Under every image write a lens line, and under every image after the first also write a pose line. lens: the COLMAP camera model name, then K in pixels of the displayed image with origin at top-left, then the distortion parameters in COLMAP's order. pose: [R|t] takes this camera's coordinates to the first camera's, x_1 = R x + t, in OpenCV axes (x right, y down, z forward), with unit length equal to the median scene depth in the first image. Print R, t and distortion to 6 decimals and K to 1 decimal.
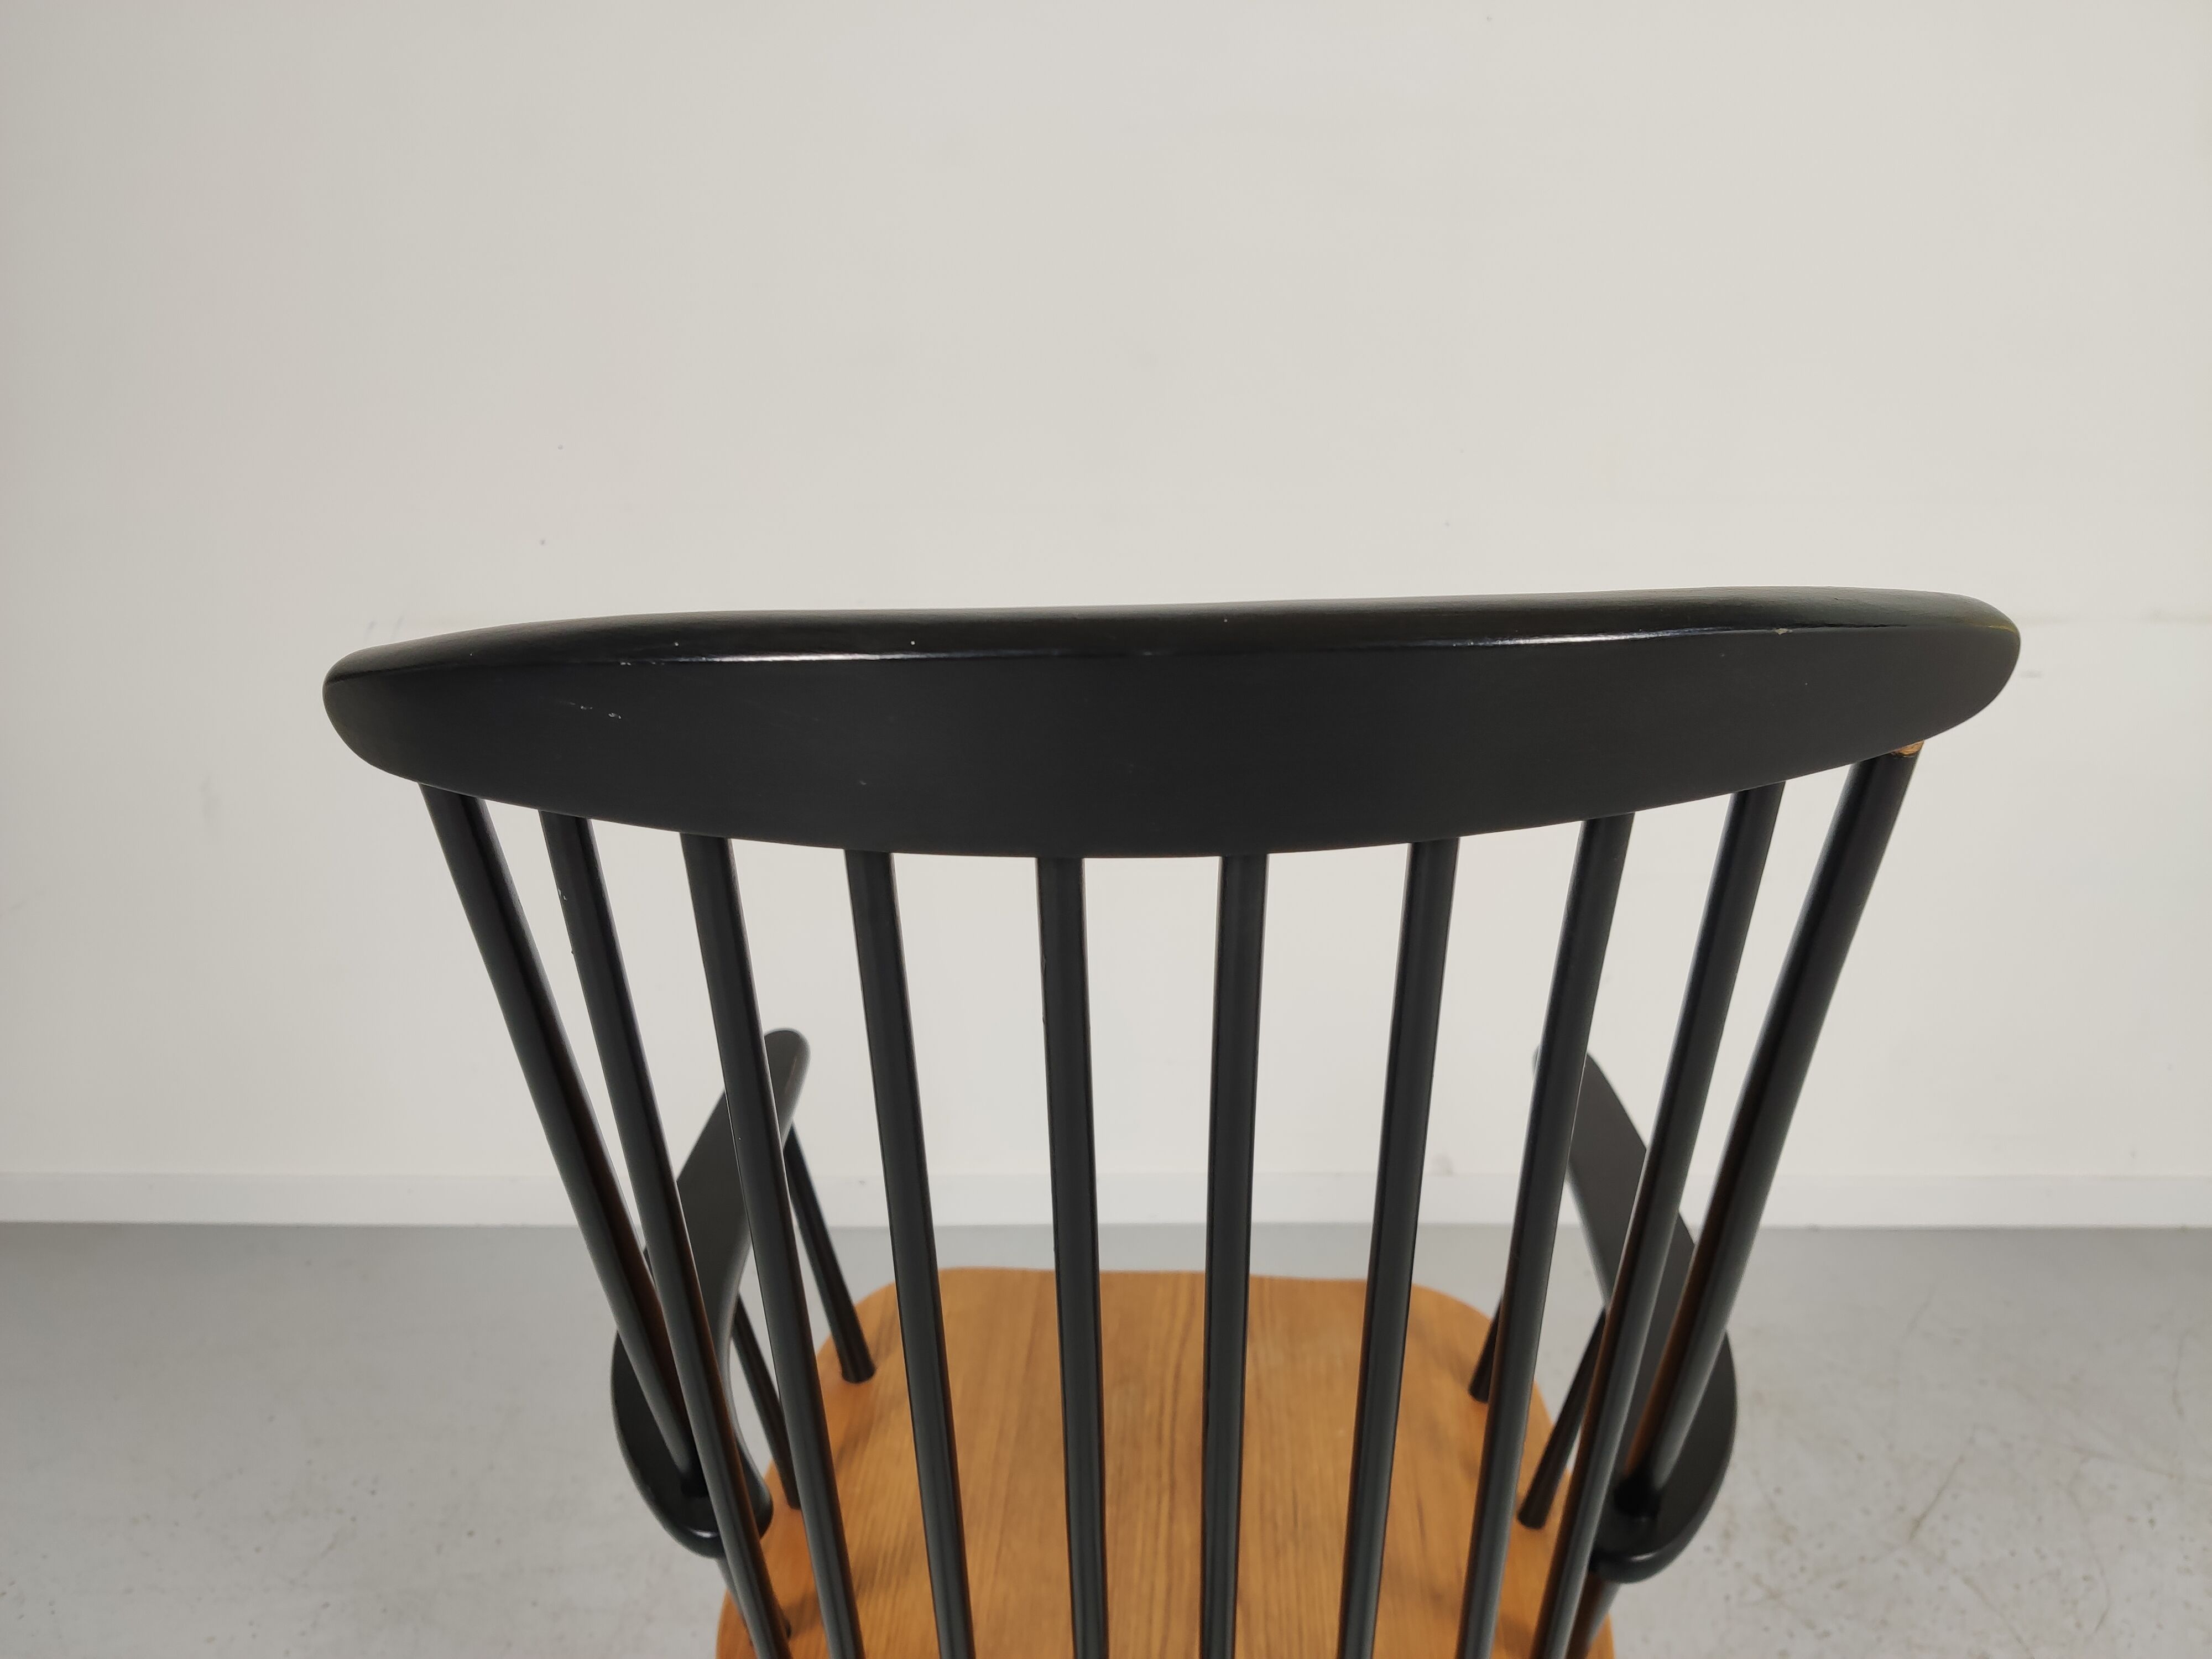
lens RADIAL K [[1707.2, 0, 1106.0], [0, 1707.2, 829.5], [0, 0, 1]] dist [-0.036867, 0.037250]
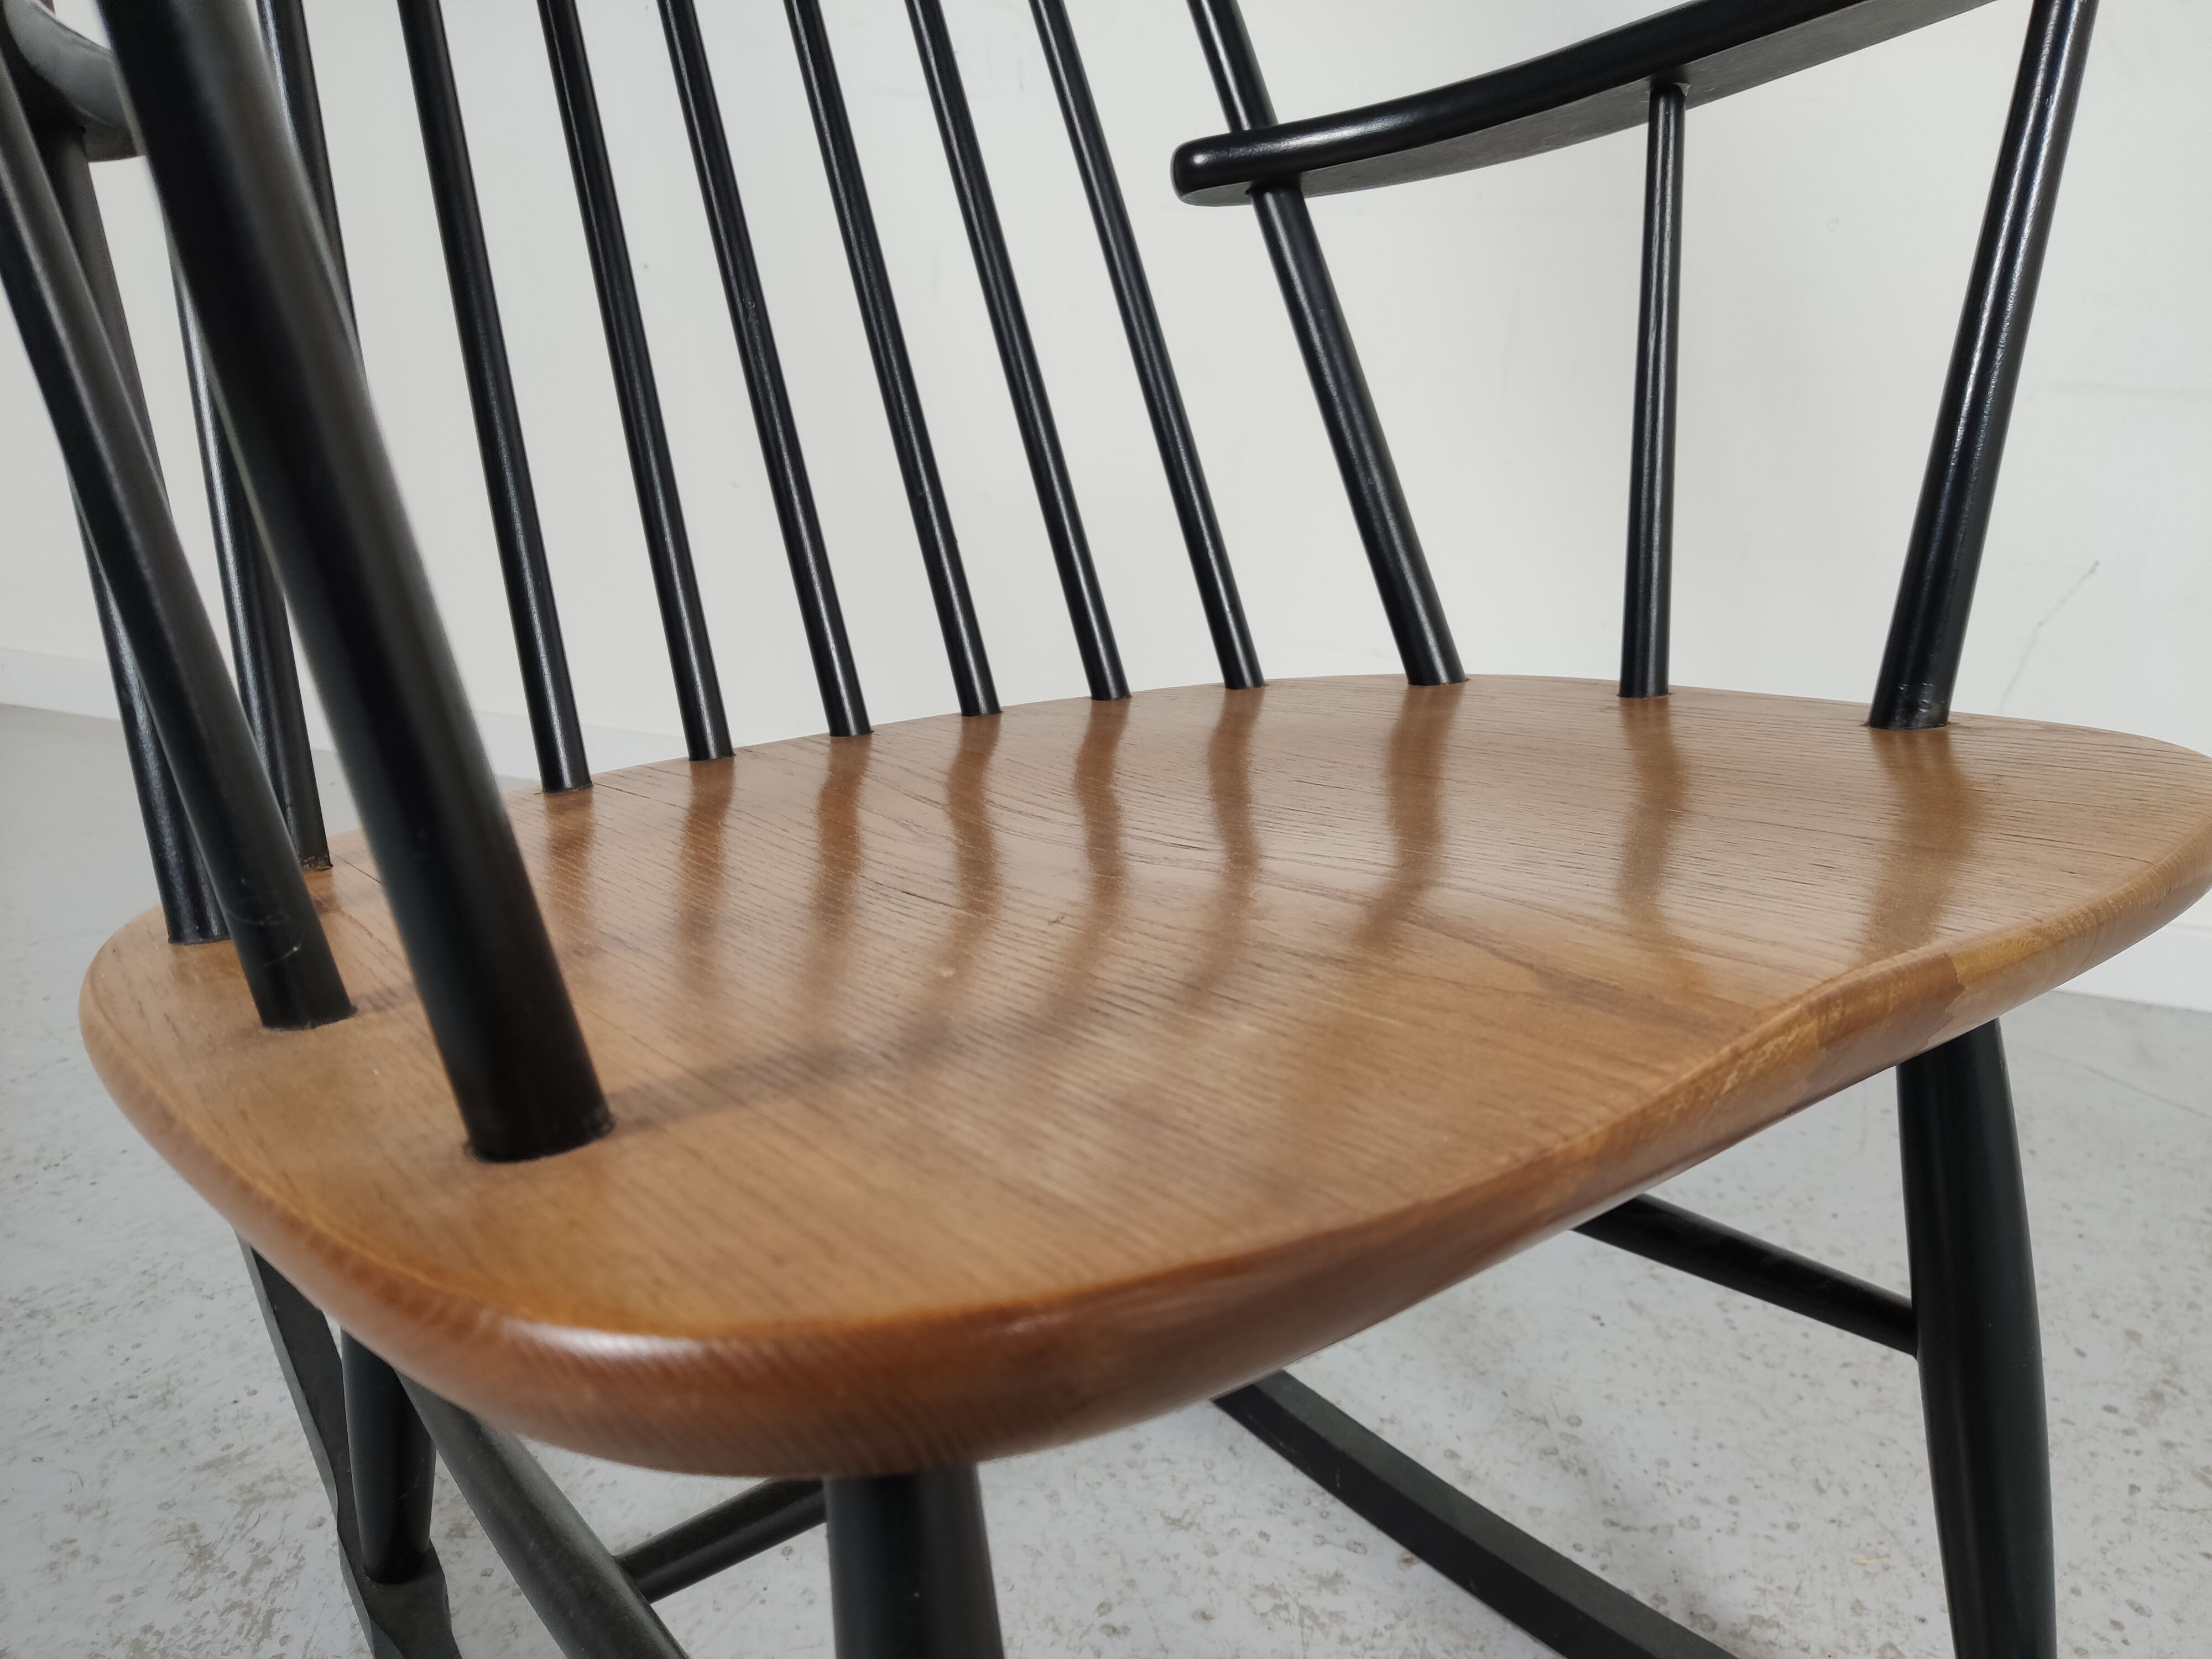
lens RADIAL K [[1707.2, 0, 1106.0], [0, 1707.2, 829.5], [0, 0, 1]] dist [-0.036867, 0.037250]
pose [[0.950297, 0.128148, -0.283751, 0.179887], [-0.123932, 0.991747, 0.032840, 0.262969], [0.285617, 0.003958, 0.958336, 0.390062]]
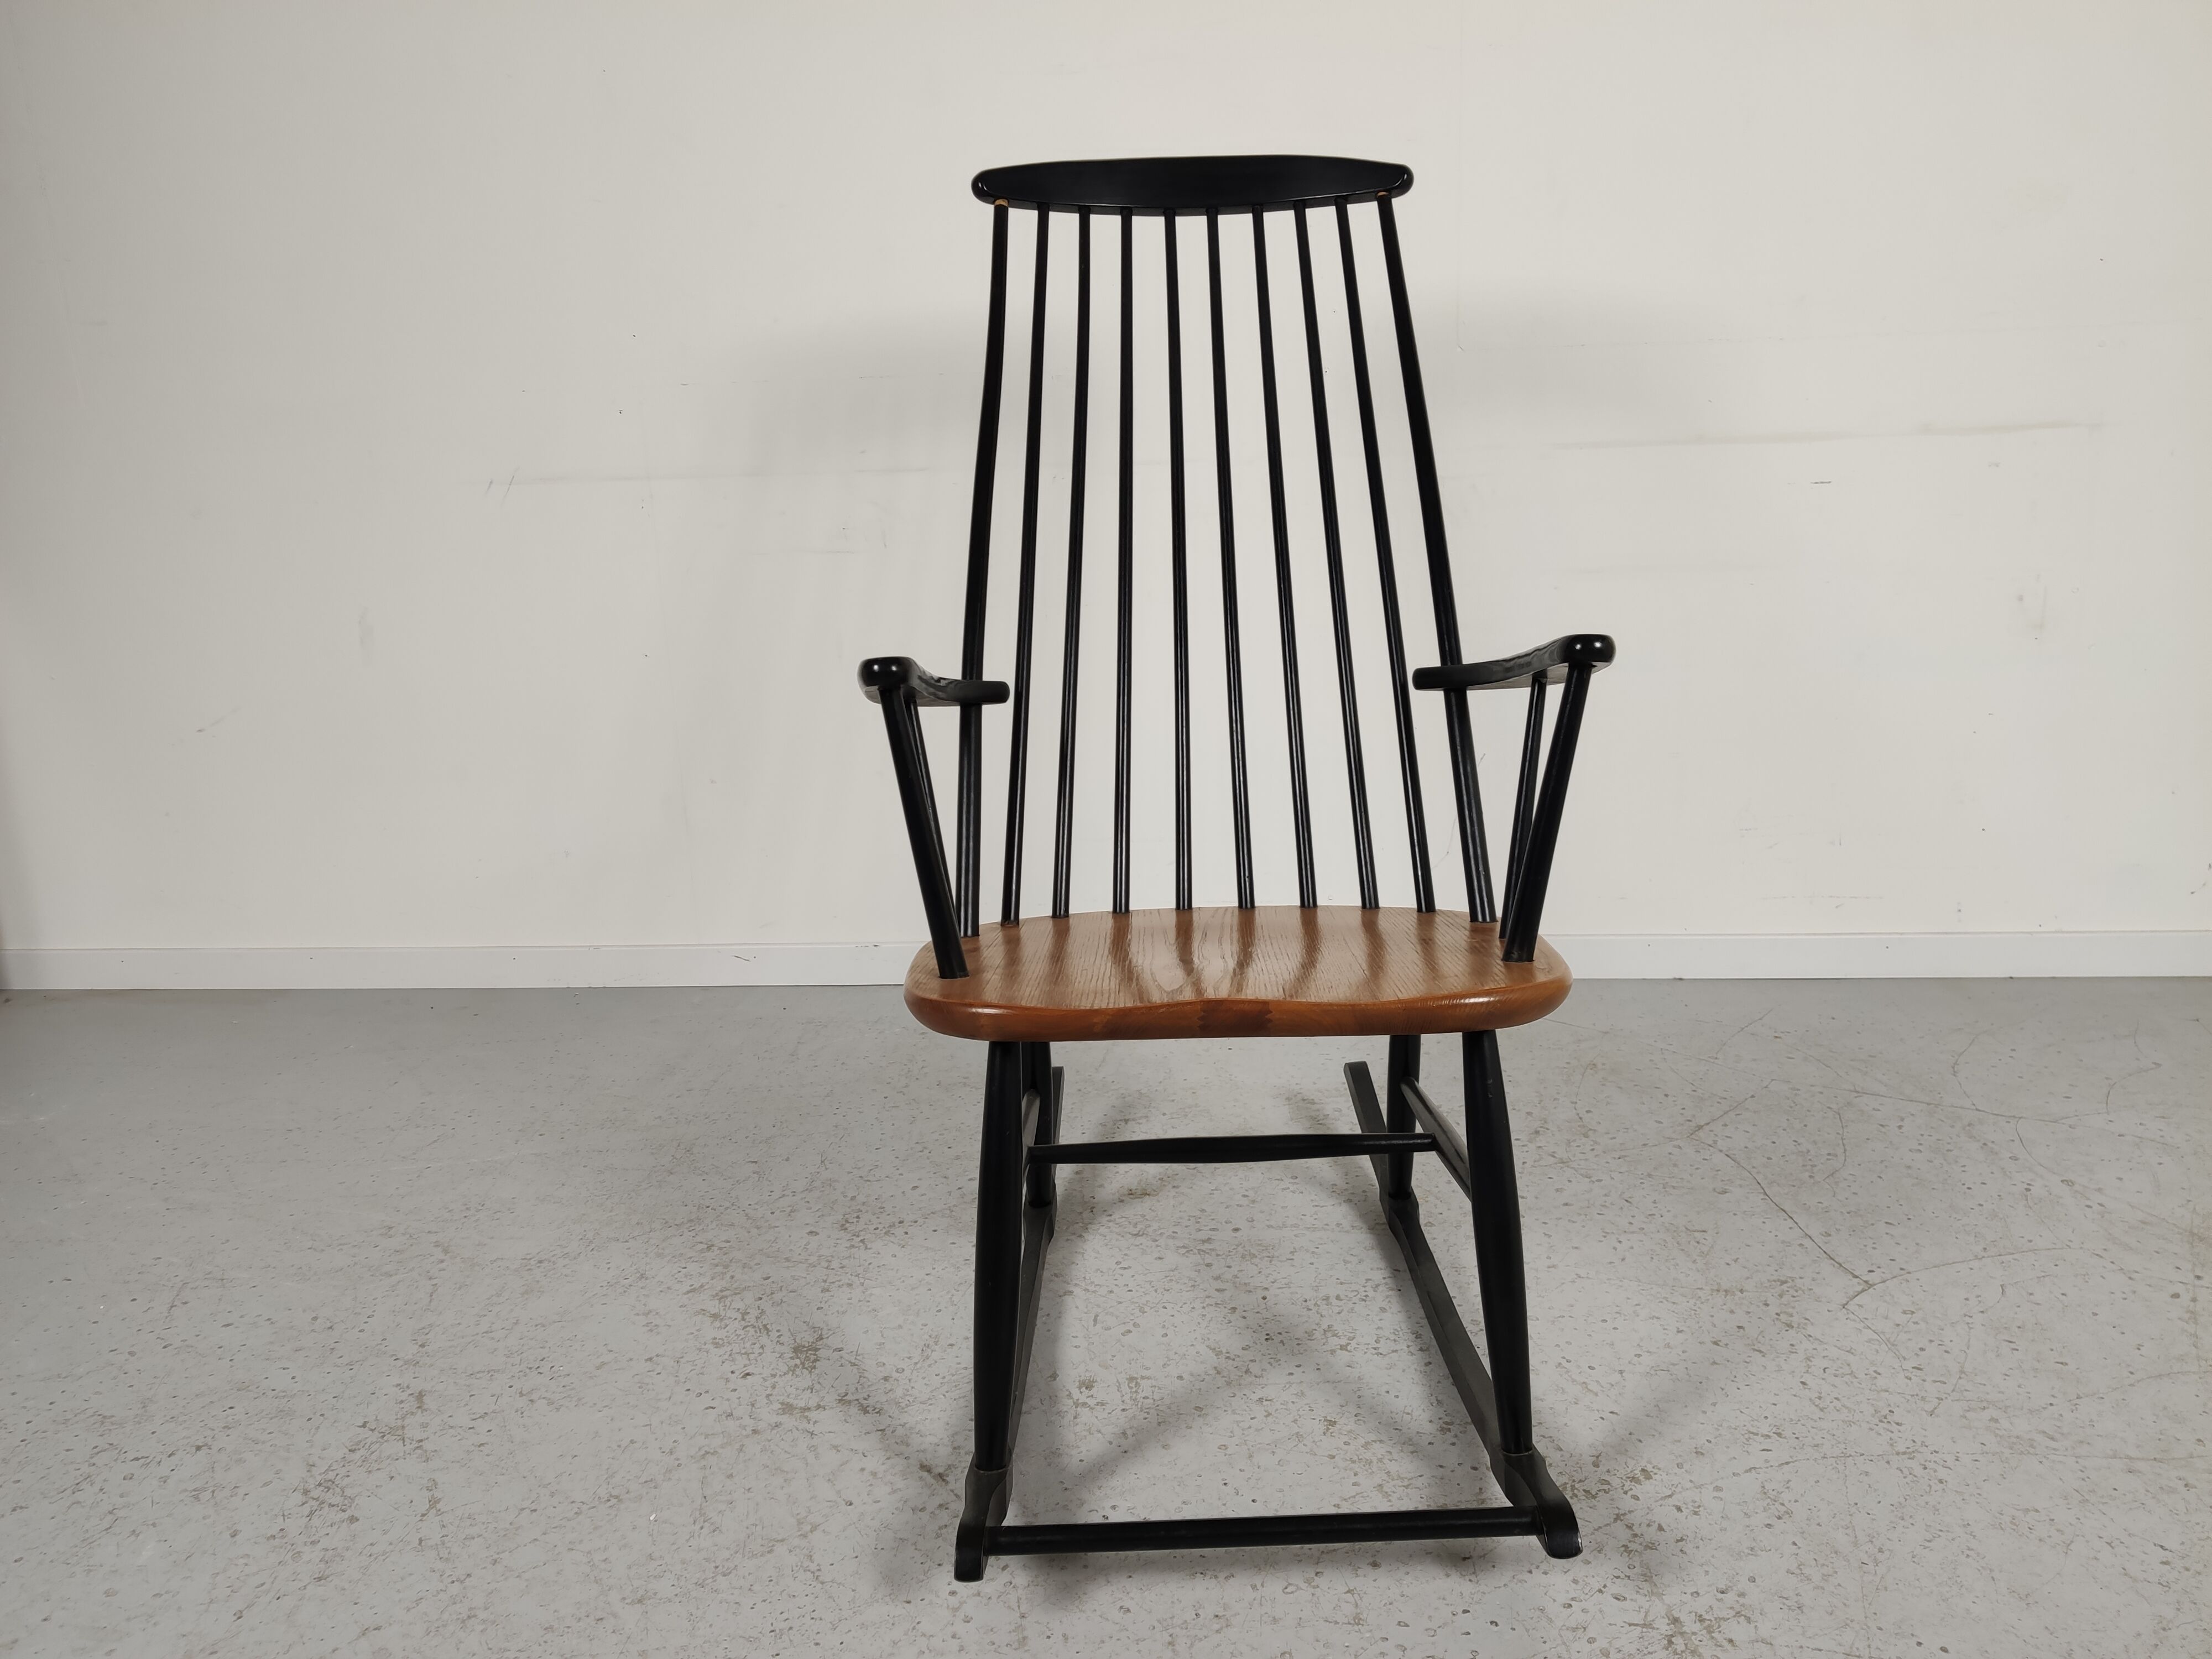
lens RADIAL K [[1679.4, 0, 1106.0], [0, 1679.4, 829.5], [0, 0, 1]] dist [0.004660, -0.008076]
pose [[0.996612, -0.013045, -0.081207, 0.159394], [0.006477, 0.996724, -0.080615, 0.296584], [0.081992, 0.079816, 0.993432, -0.250095]]
